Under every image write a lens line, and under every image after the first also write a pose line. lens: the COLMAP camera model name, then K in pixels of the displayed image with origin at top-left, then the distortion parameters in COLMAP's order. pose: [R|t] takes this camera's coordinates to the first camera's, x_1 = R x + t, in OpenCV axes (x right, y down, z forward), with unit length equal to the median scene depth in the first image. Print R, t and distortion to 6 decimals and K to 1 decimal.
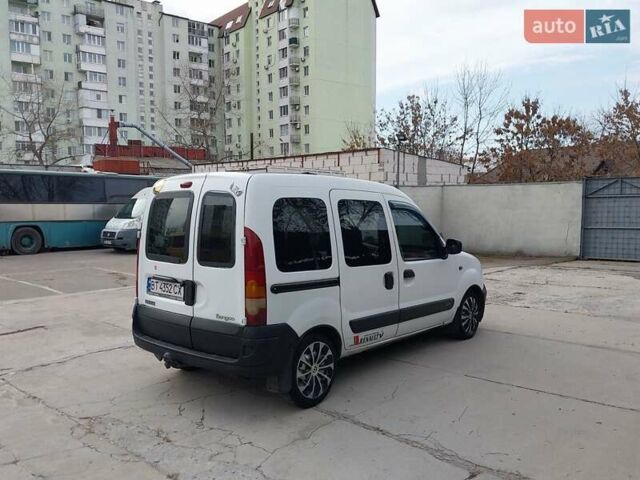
lens RADIAL K [[551.8, 0, 316.9], [0, 551.8, 224.2], [0, 0, 1]] dist [0.014734, 0.003744]
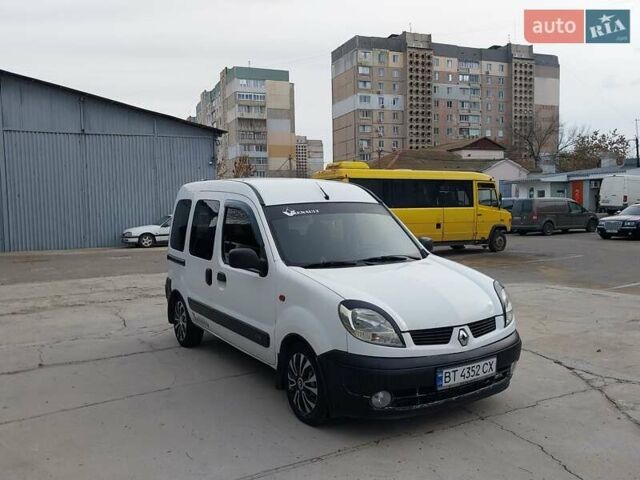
lens RADIAL K [[550.7, 0, 316.3], [0, 550.7, 243.1], [0, 0, 1]] dist [0.141497, -0.329965]
pose [[-0.308838, 0.075254, -0.948133, 1.016375], [-0.012841, 0.996444, 0.083272, -0.049123], [0.951028, 0.037893, -0.306773, 1.448033]]
